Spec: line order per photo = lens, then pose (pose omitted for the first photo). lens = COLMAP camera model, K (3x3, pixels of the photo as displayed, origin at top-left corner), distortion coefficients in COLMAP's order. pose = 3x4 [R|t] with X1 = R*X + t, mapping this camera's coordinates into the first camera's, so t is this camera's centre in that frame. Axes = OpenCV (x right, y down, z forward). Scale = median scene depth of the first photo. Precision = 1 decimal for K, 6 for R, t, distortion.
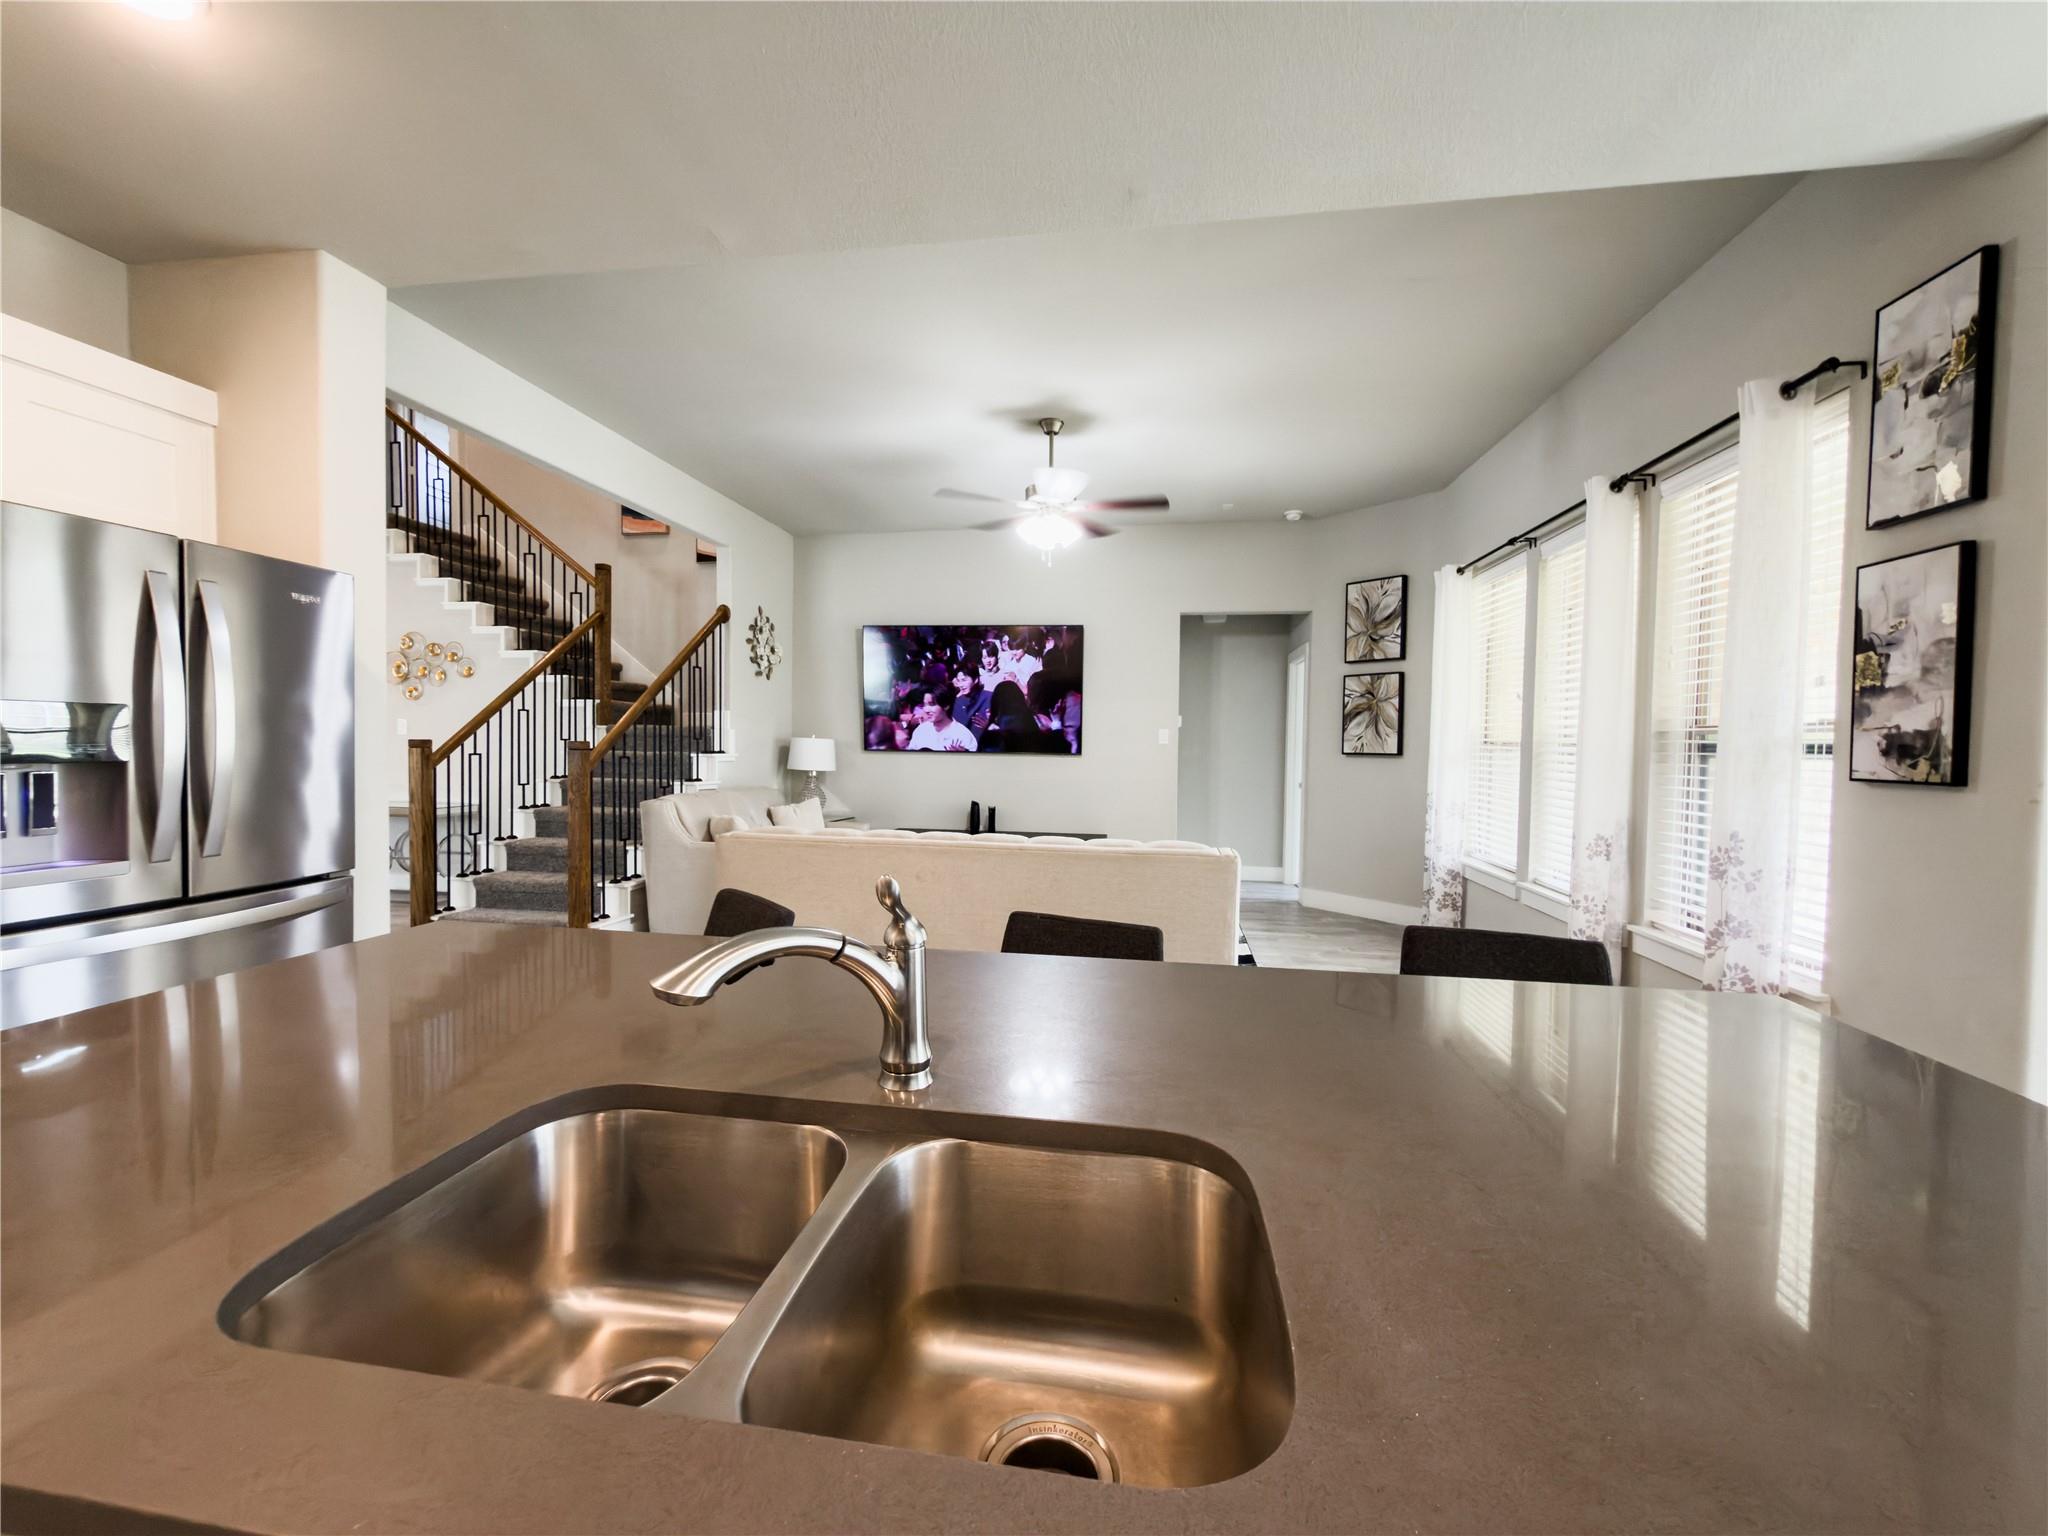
lens RADIAL K [[819.7, 0, 1020.2], [0, 819.7, 764.6], [0, 0, 1]] dist [0.002654, 0.000283]
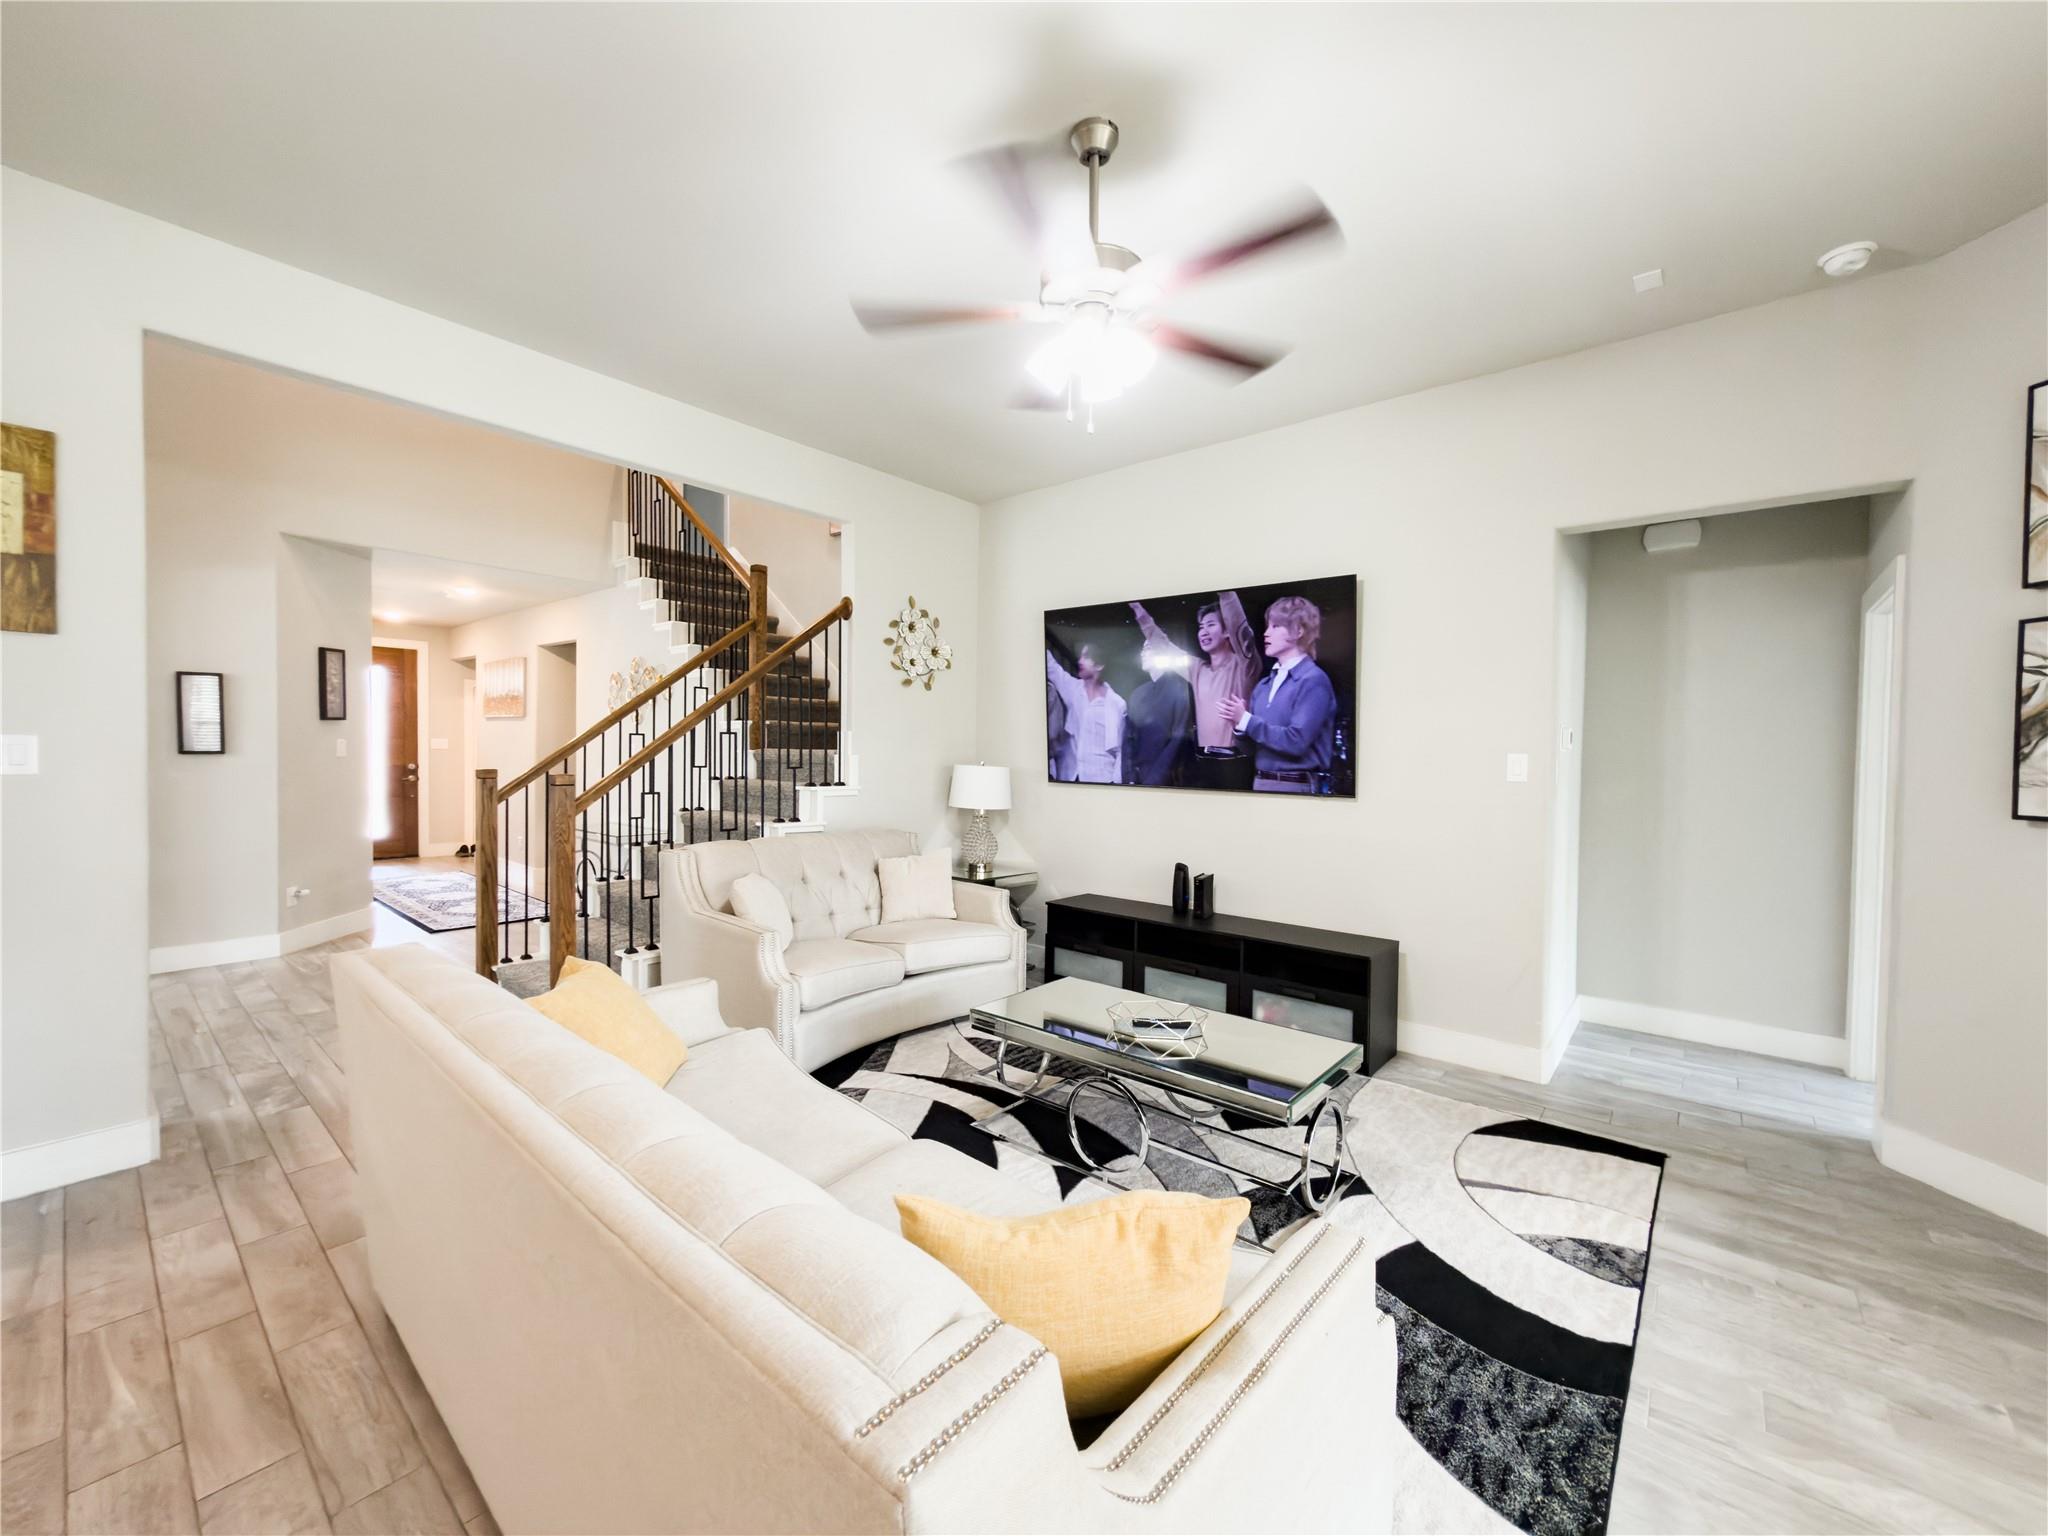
lens RADIAL K [[819.7, 0, 1025.0], [0, 819.7, 767.1], [0, 0, 1]] dist [0.002654, 0.000283]
pose [[0.850985, 0.009093, -0.525111, 0.187122], [-0.013240, 0.999904, -0.004141, -0.028169], [0.525023, 0.010476, 0.851024, 0.390355]]
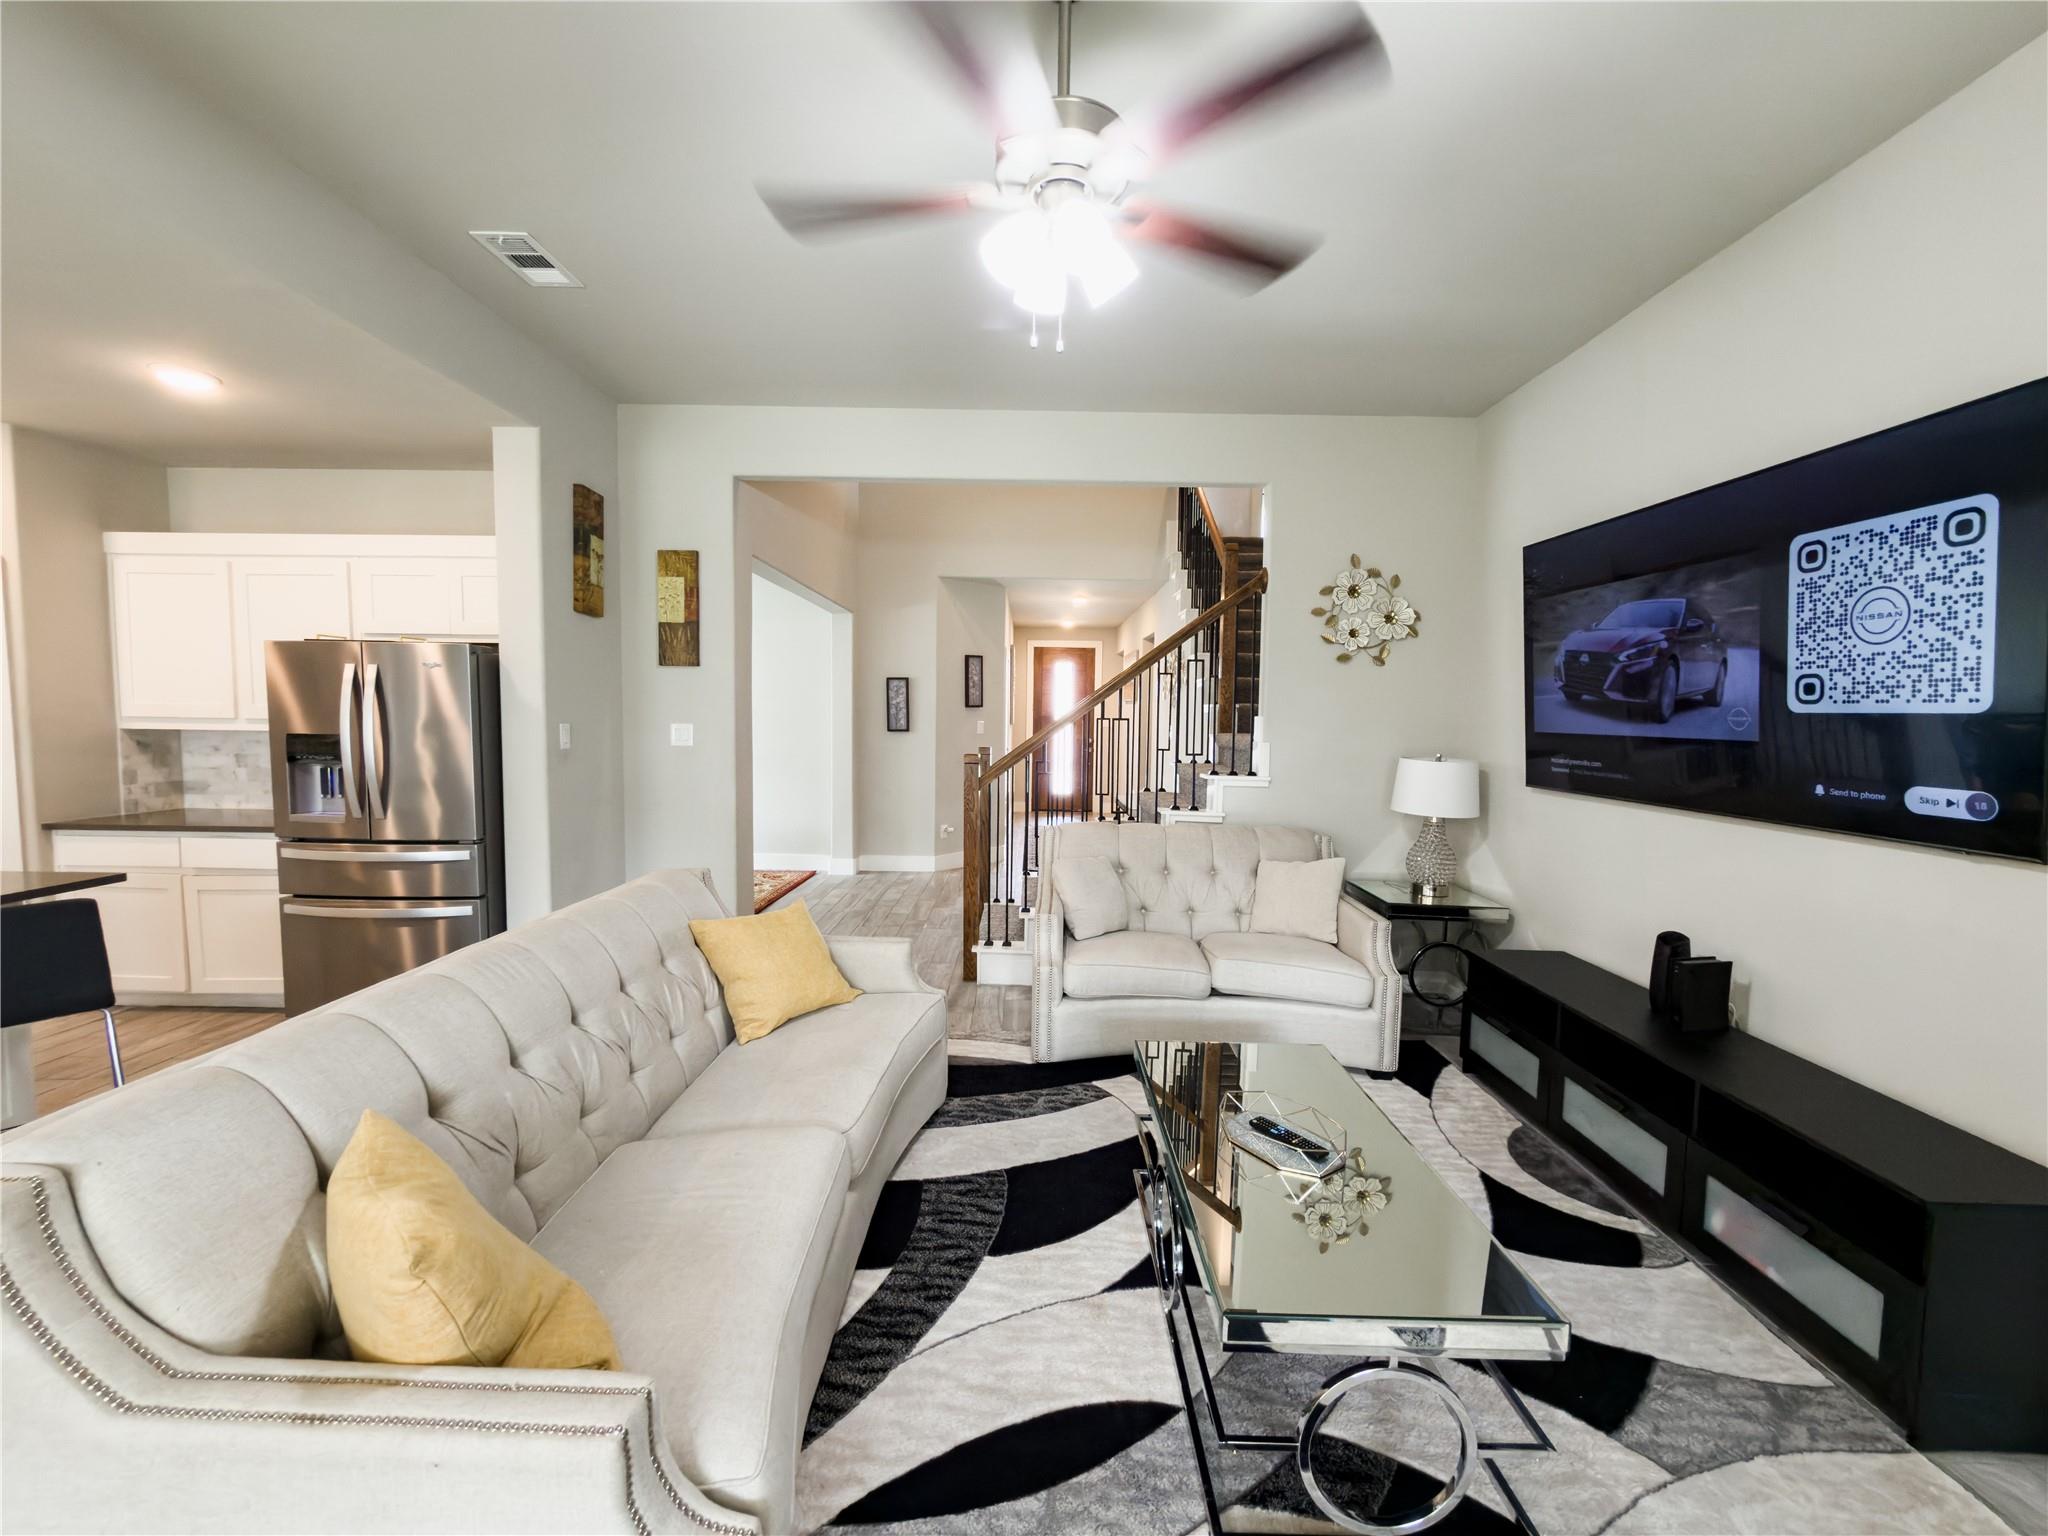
lens RADIAL K [[819.7, 0, 1024.8], [0, 819.7, 765.5], [0, 0, 1]] dist [0.002654, 0.000283]
pose [[0.144907, 0.050212, -0.988170, 0.301835], [-0.035702, 0.998326, 0.045492, -0.044576], [0.988801, 0.028688, 0.146457, 0.643536]]
